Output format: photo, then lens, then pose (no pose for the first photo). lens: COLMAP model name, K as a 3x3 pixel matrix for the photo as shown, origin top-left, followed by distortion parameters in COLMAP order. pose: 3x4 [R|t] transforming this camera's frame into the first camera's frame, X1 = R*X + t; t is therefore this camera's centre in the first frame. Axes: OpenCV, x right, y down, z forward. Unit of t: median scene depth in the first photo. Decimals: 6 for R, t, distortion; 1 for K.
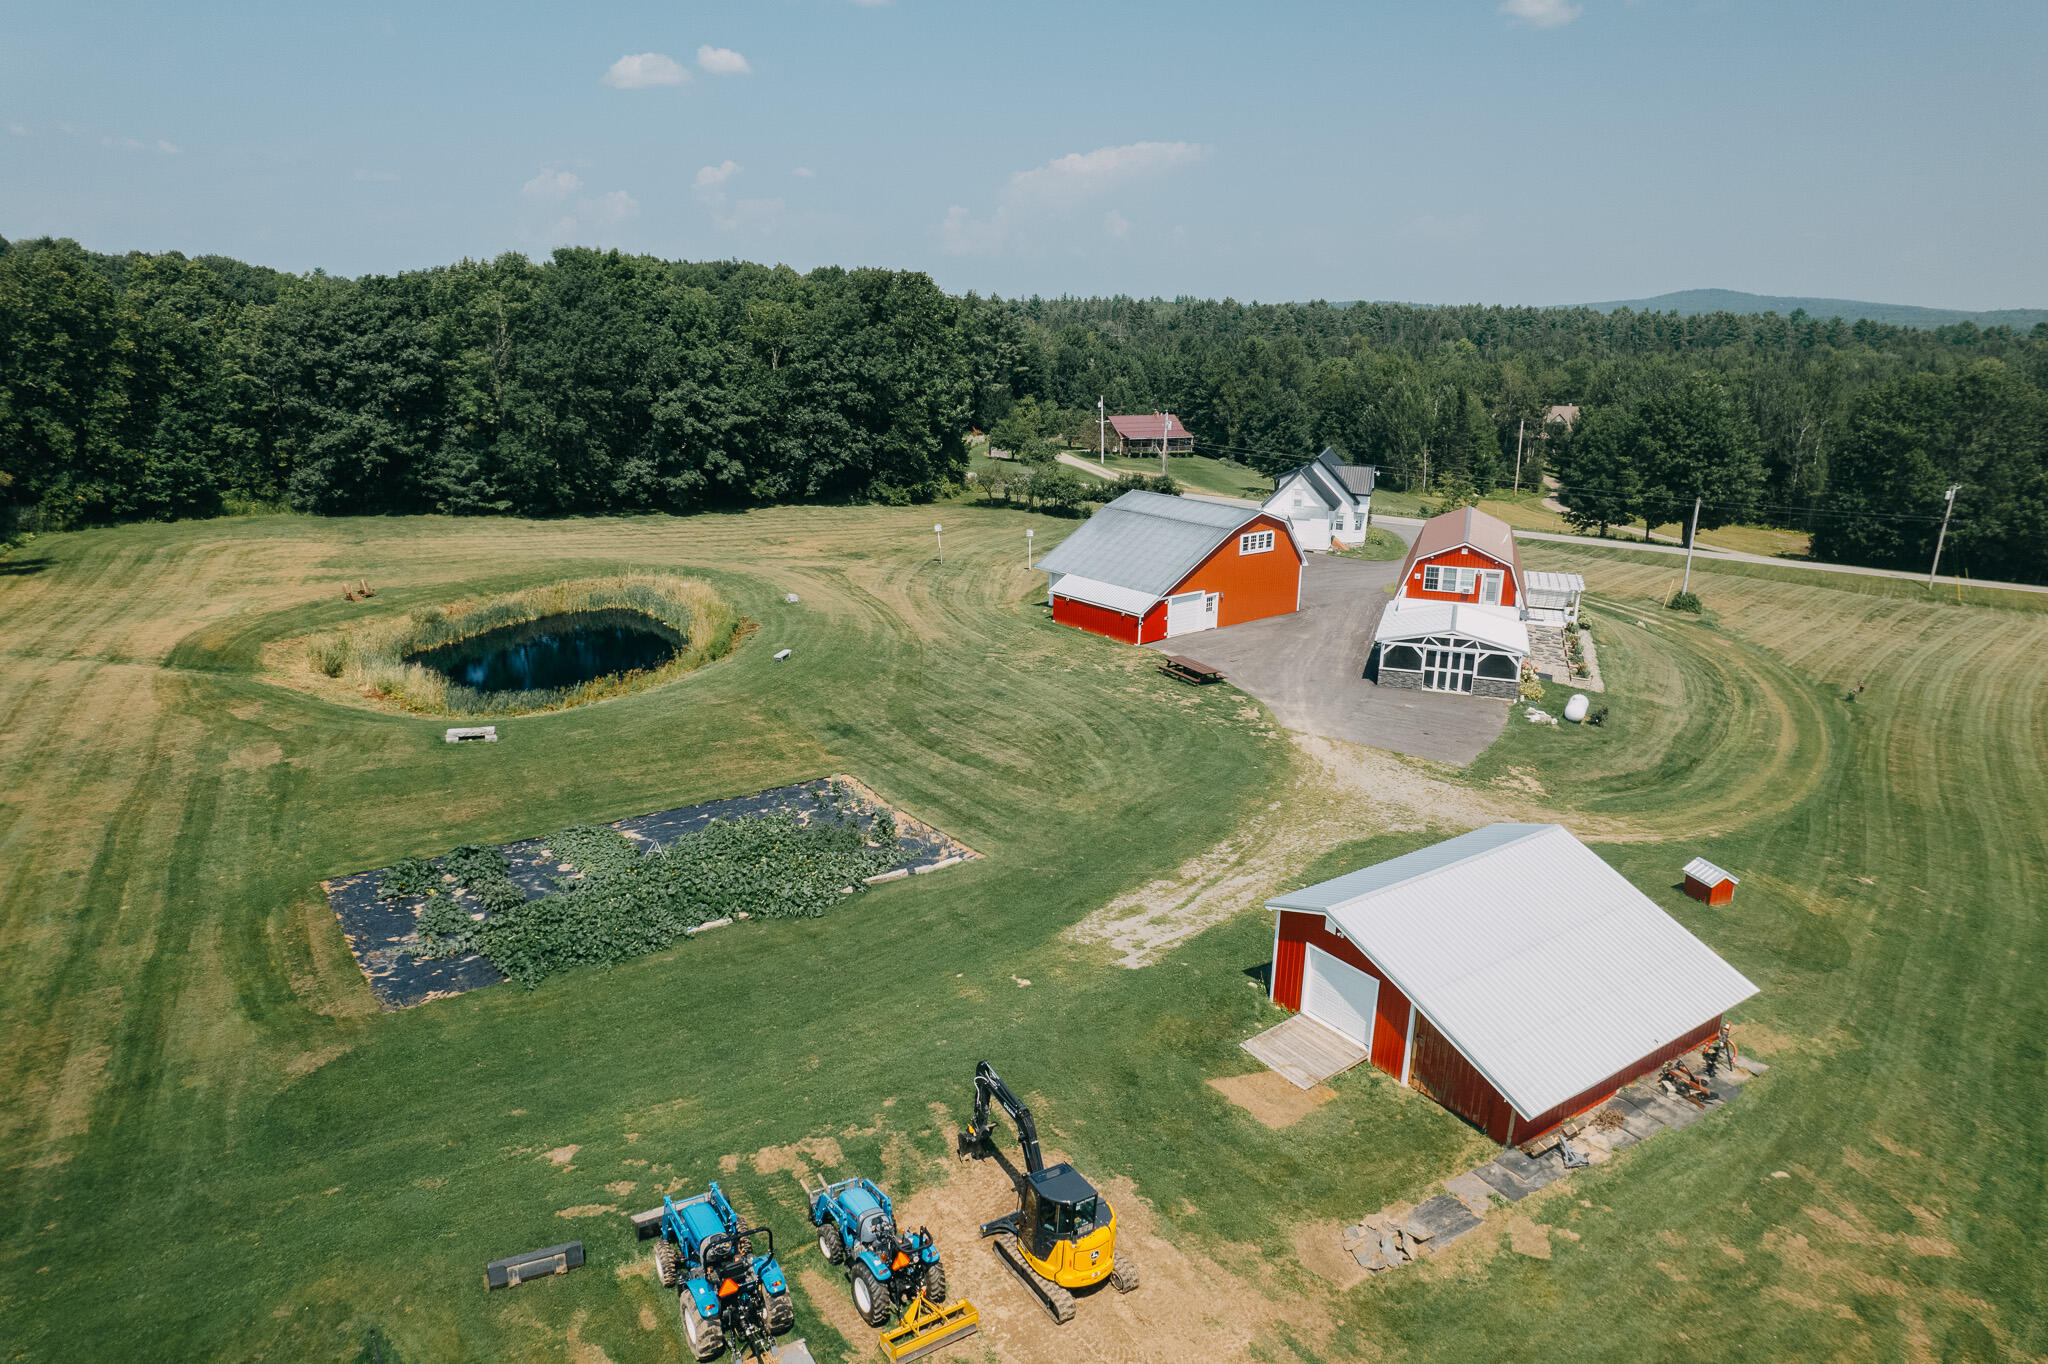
lens RADIAL K [[1288.0, 0, 1016.5], [0, 1288.0, 685.7], [0, 0, 1]] dist [-0.071153, 0.063045]
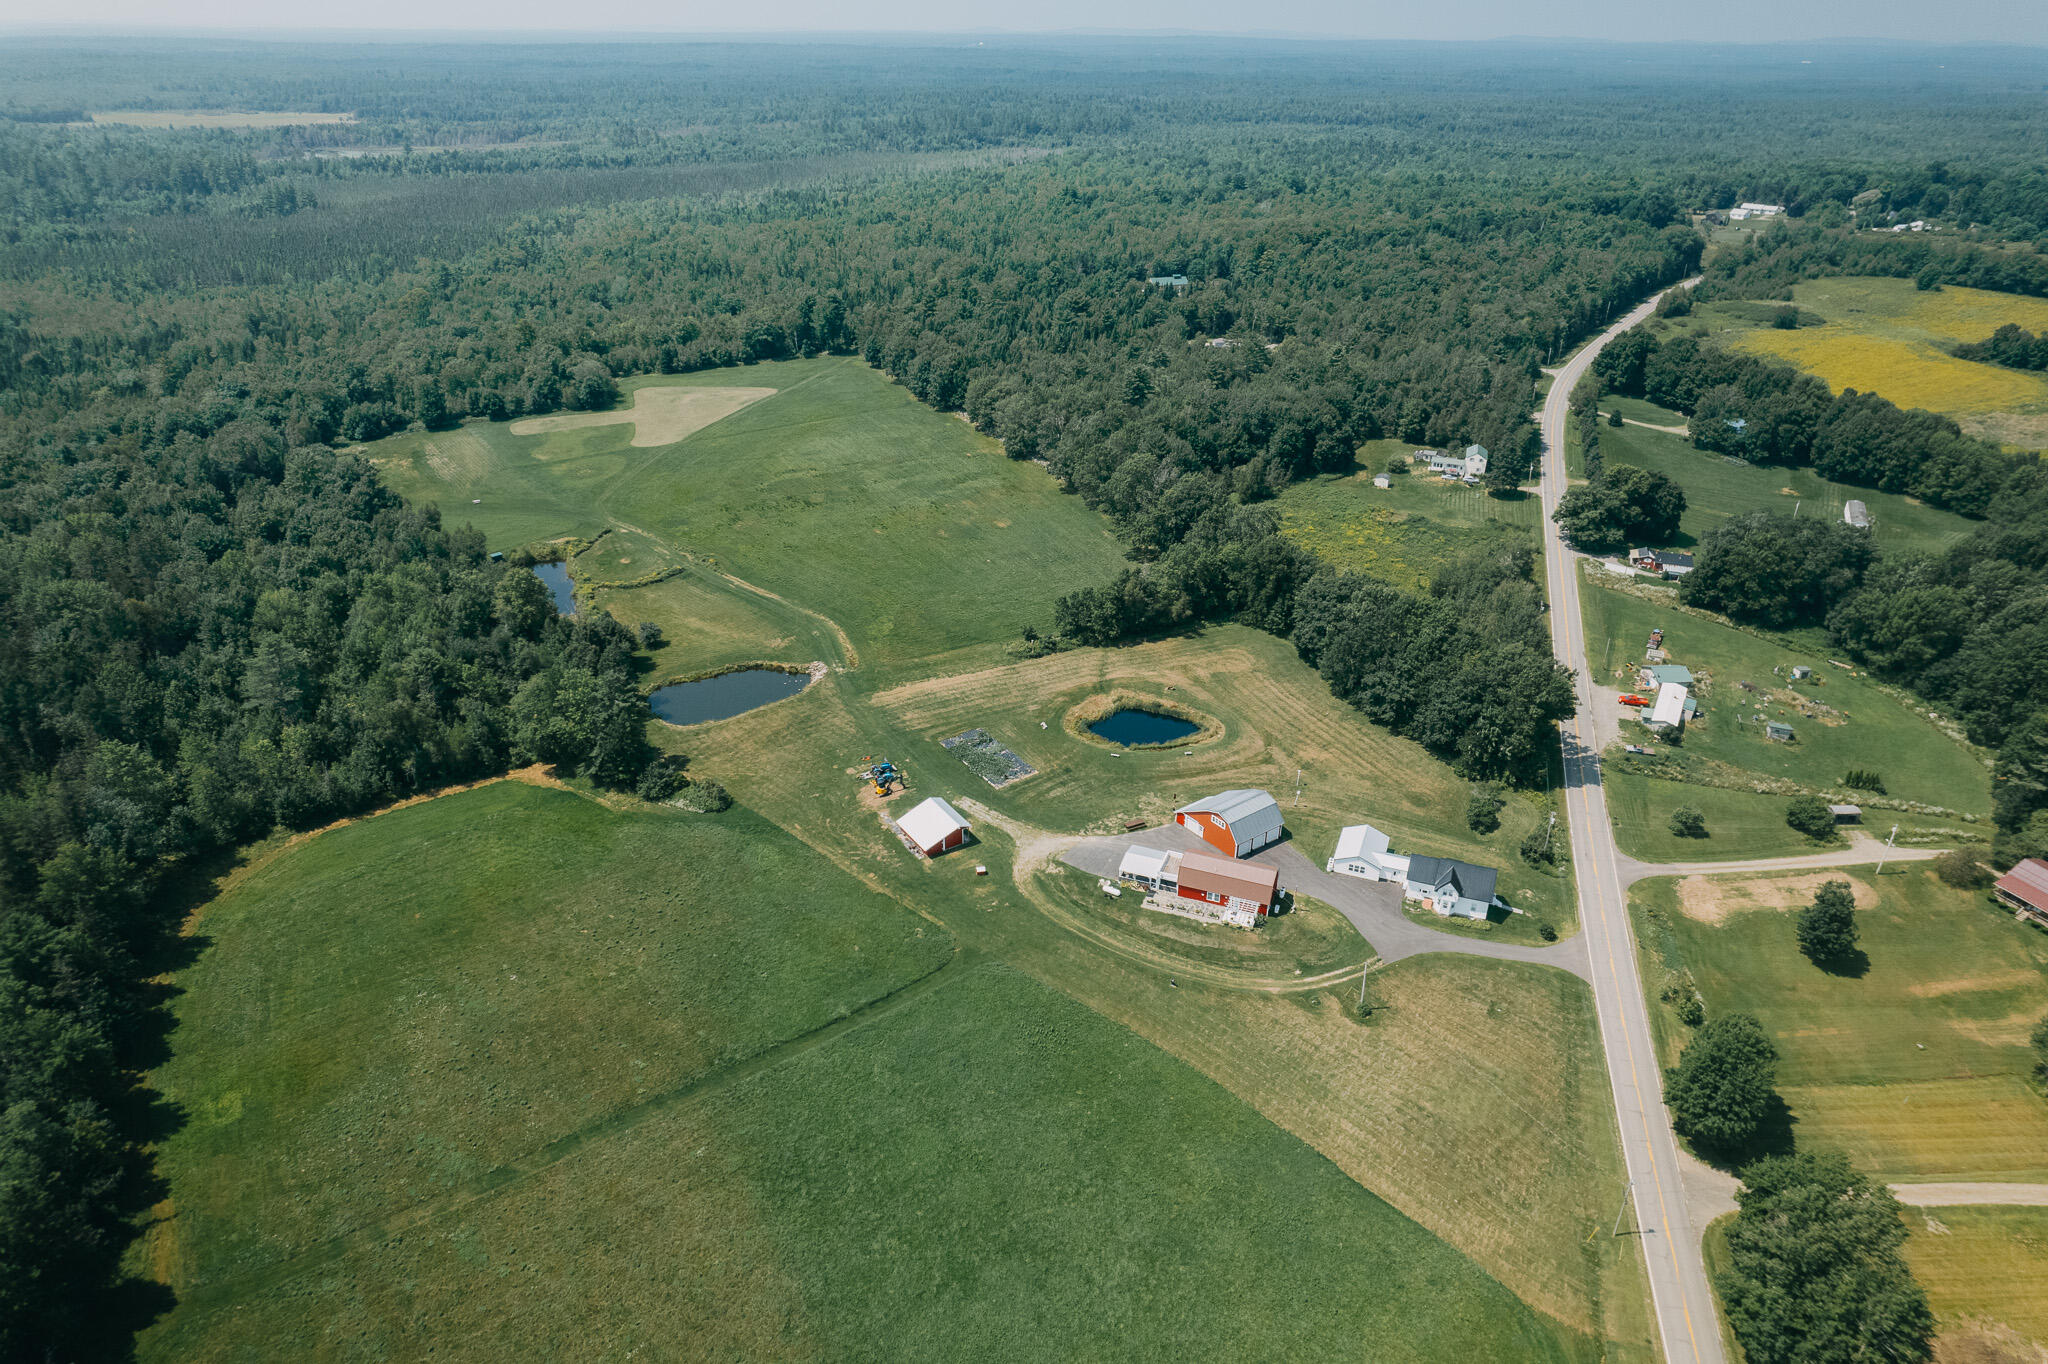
lens RADIAL K [[1288.0, 0, 1021.2], [0, 1288.0, 681.1], [0, 0, 1]] dist [-0.071153, 0.063045]
pose [[-0.026842, 0.441185, -0.897014, 2.062759], [-0.299392, 0.852599, 0.428299, -1.155806], [0.953753, 0.280055, 0.109202, 0.183640]]
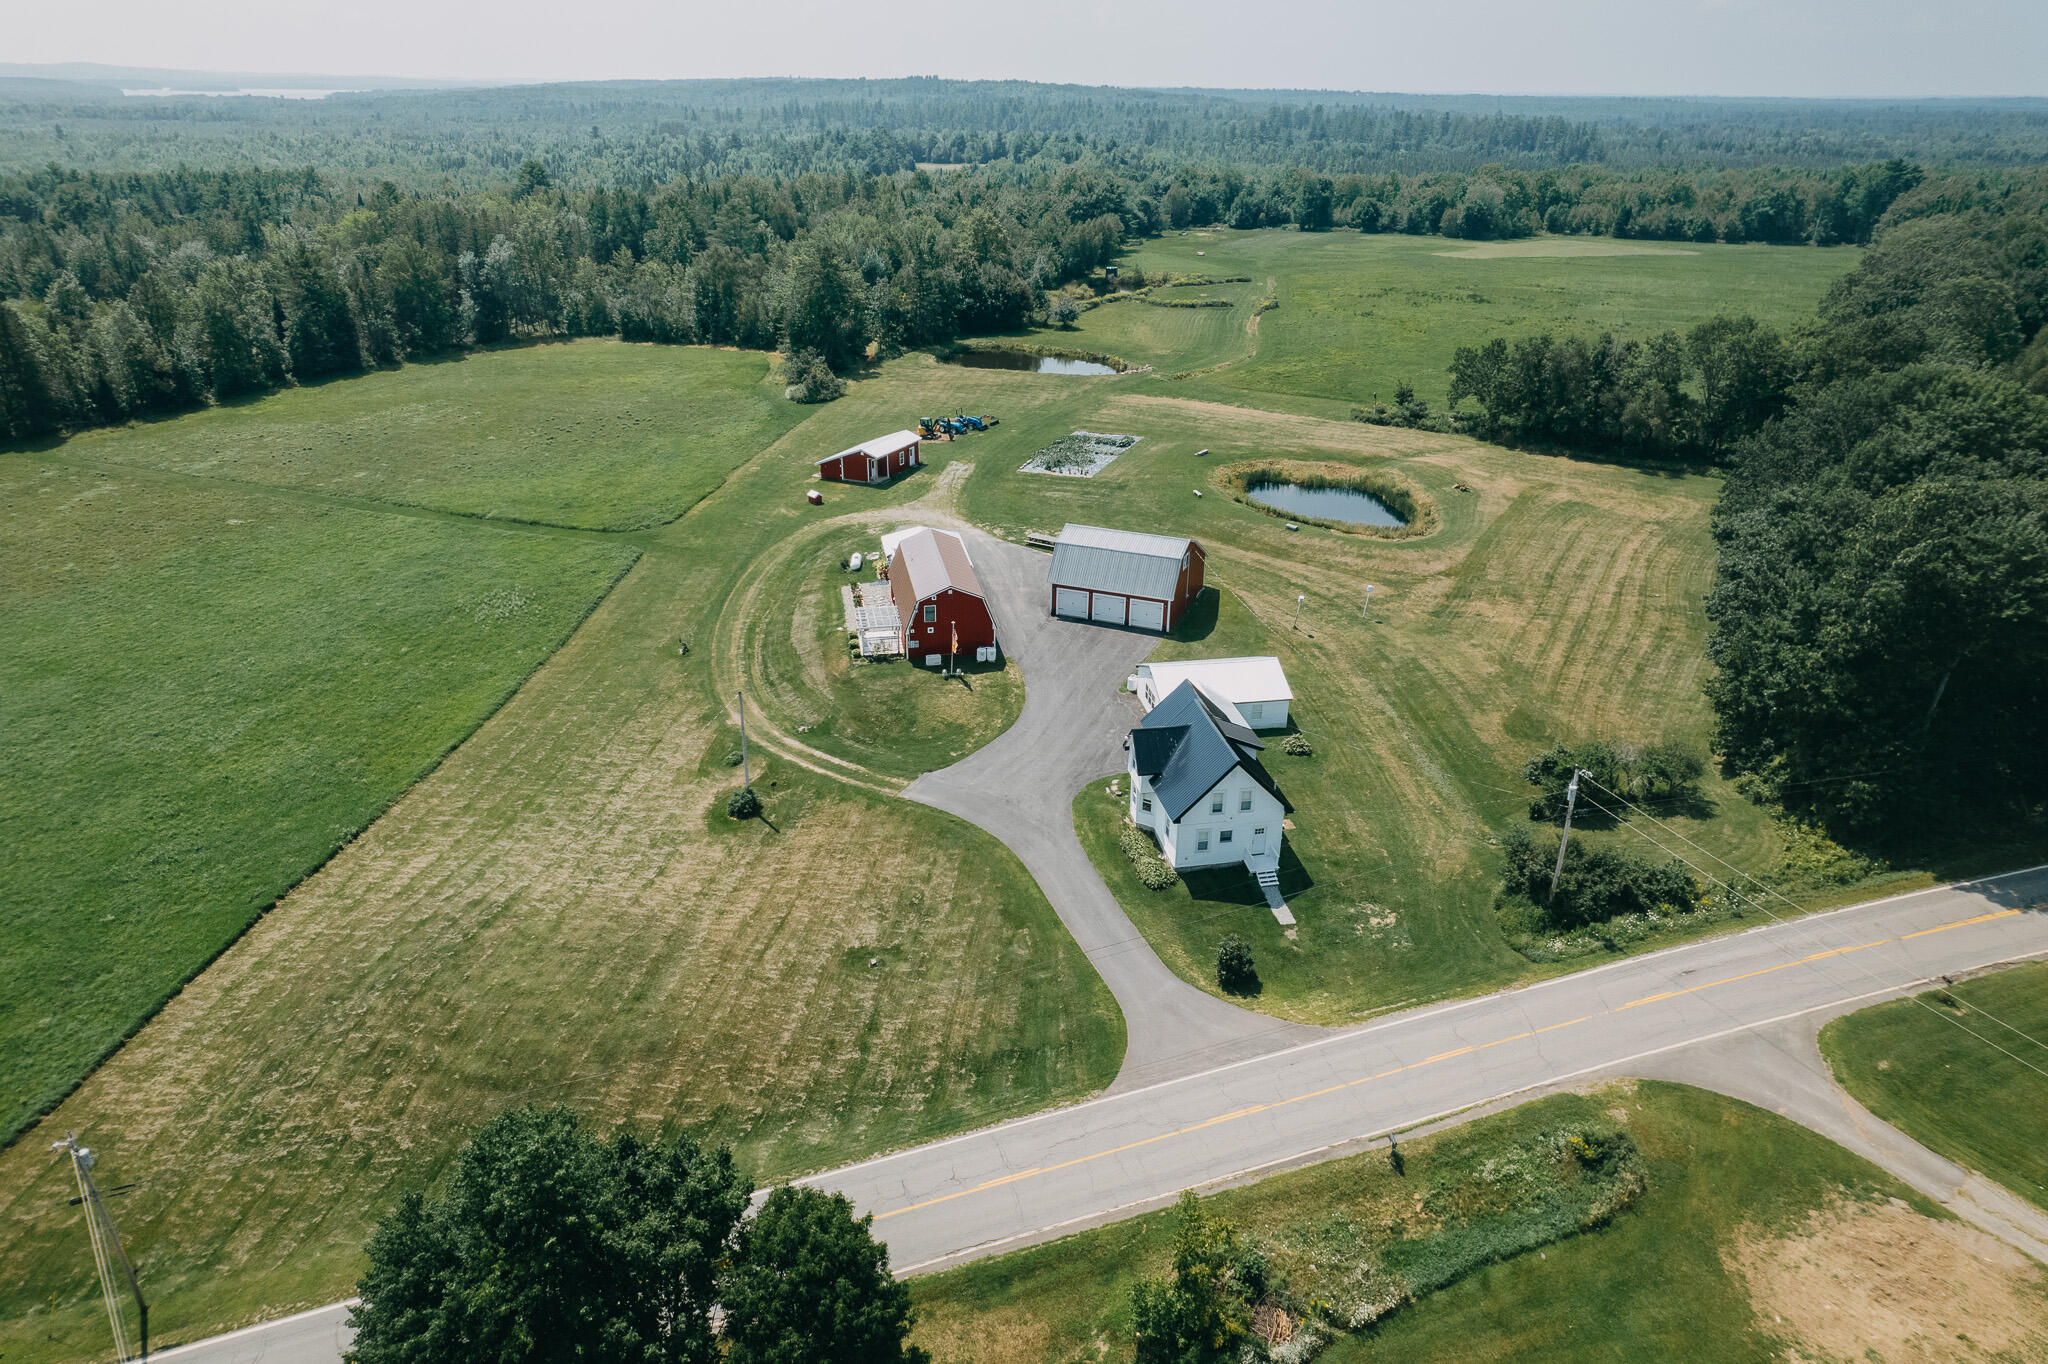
lens RADIAL K [[1288.0, 0, 1019.6], [0, 1288.0, 696.9], [0, 0, 1]] dist [-0.071153, 0.063045]
pose [[-0.866326, 0.200269, -0.457571, 0.779060], [-0.160324, 0.756126, 0.634483, -0.743399], [0.473048, 0.623029, -0.622945, 1.645179]]
